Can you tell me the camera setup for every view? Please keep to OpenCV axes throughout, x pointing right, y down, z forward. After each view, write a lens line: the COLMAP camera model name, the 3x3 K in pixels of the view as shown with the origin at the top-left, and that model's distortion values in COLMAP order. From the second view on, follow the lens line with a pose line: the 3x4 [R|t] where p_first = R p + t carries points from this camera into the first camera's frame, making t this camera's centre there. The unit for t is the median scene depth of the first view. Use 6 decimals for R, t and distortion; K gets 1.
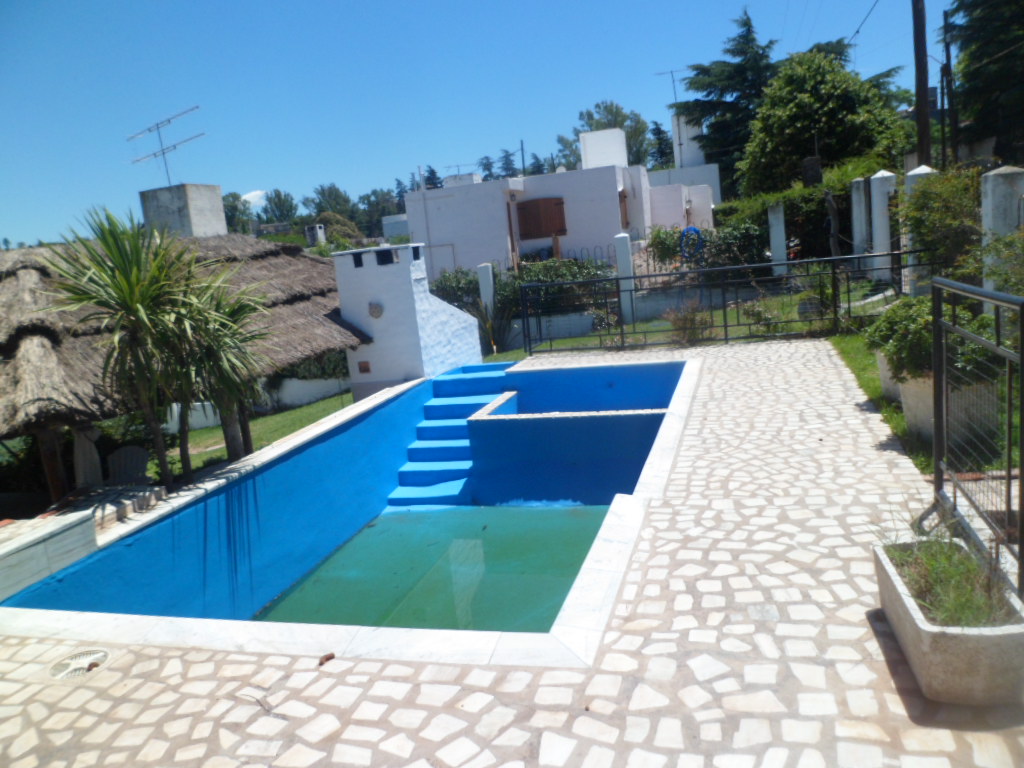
lens RADIAL K [[798.4, 0, 513.1], [0, 798.4, 379.2], [0, 0, 1]] dist [-0.084831, 0.055545]
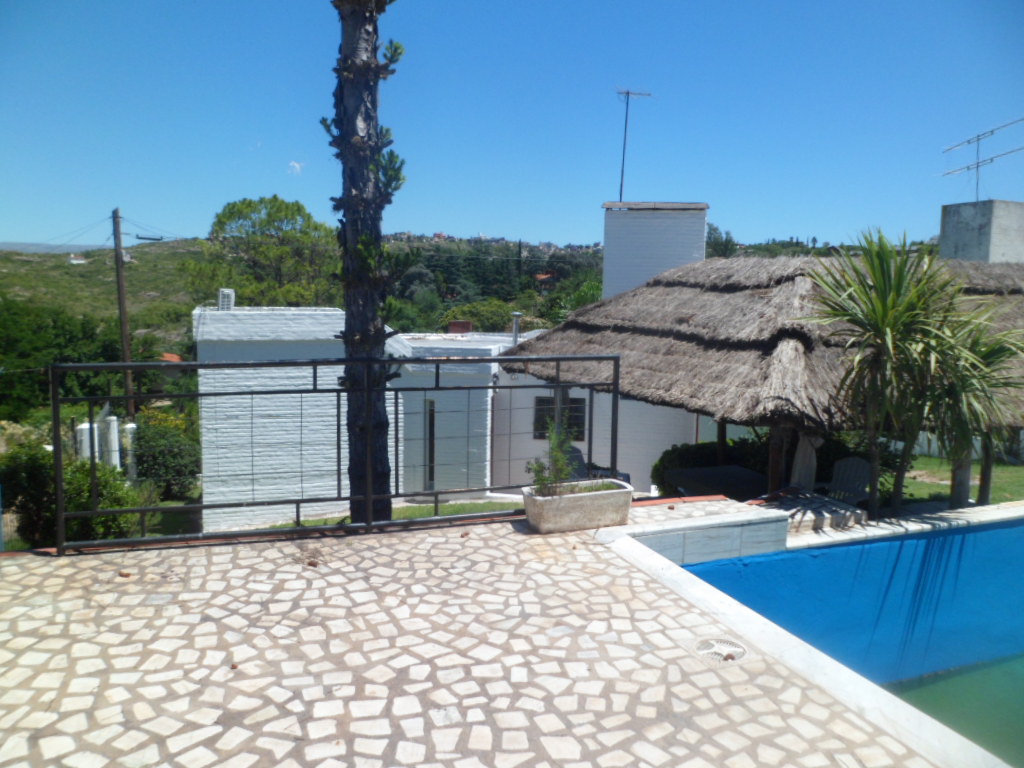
lens RADIAL K [[798.4, 0, 513.1], [0, 798.4, 379.2], [0, 0, 1]] dist [-0.084831, 0.055545]
pose [[0.594025, 0.209661, -0.776645, 0.023720], [-0.218015, 0.971267, 0.095449, -0.021709], [0.774341, 0.112621, 0.622666, 0.017079]]
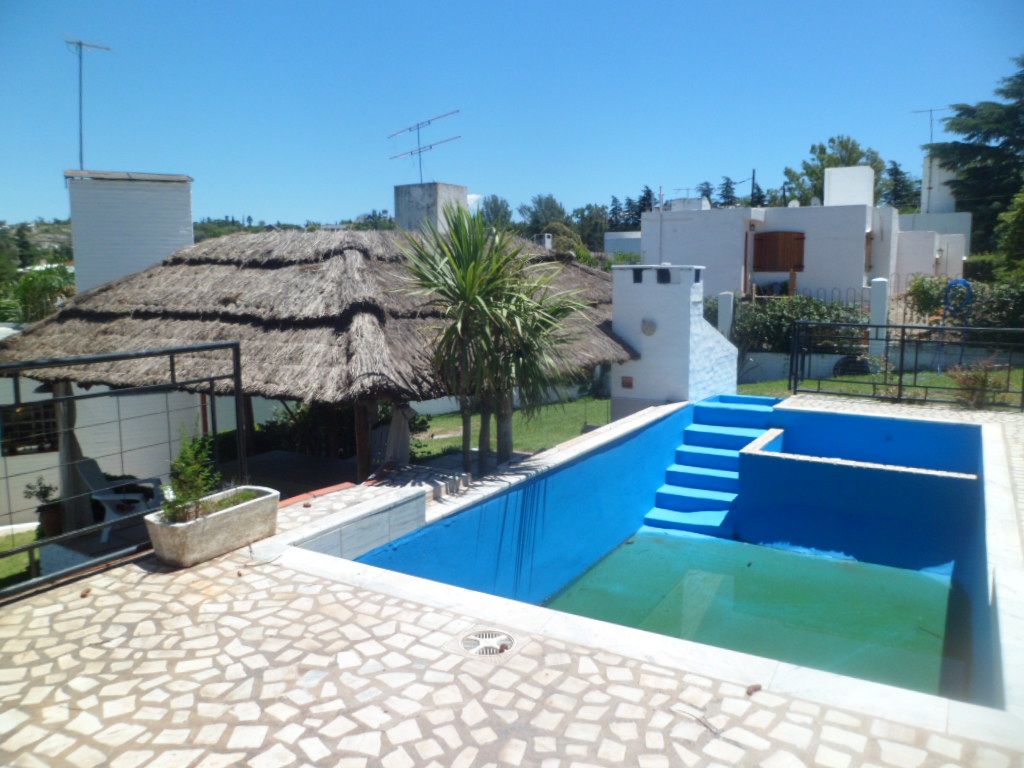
lens RADIAL K [[798.4, 0, 513.1], [0, 798.4, 379.2], [0, 0, 1]] dist [-0.084831, 0.055545]
pose [[0.962921, 0.138693, -0.231404, -0.153154], [-0.143646, 0.989618, -0.004609, 0.009887], [0.228362, 0.037678, 0.972847, -0.011270]]
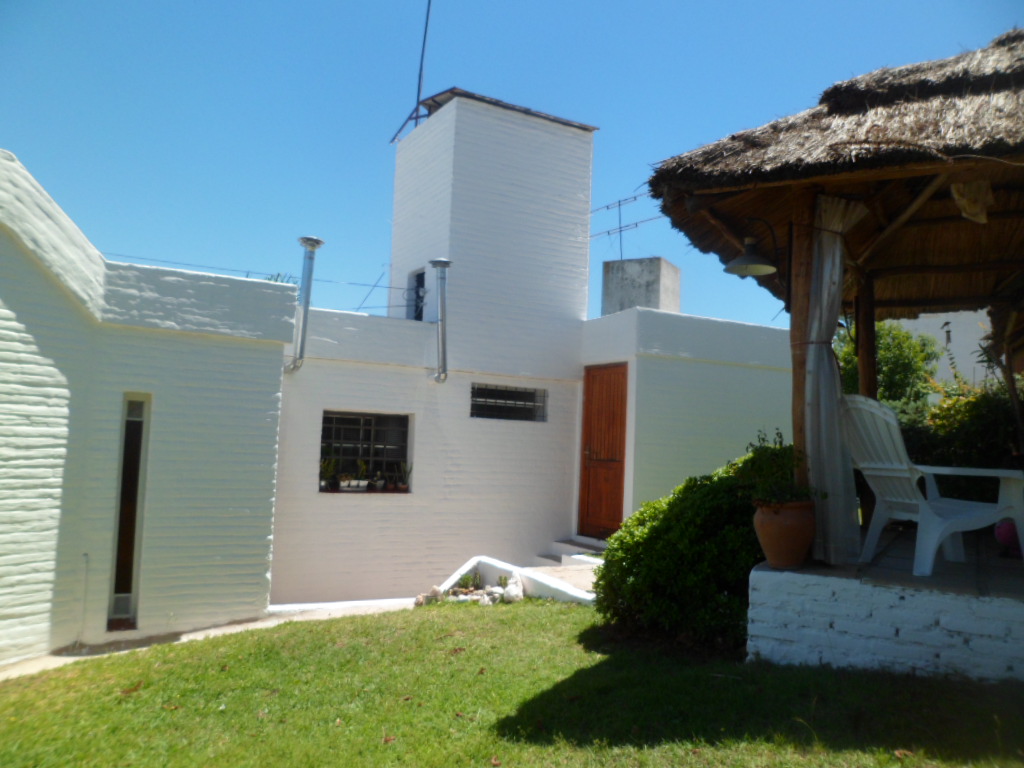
lens RADIAL K [[798.4, 0, 513.1], [0, 798.4, 379.2], [0, 0, 1]] dist [-0.084831, 0.055545]
pose [[0.959250, 0.139612, -0.245656, -1.386211], [-0.192332, 0.959527, -0.205710, 0.454761], [0.206995, 0.244575, 0.947278, 0.509686]]
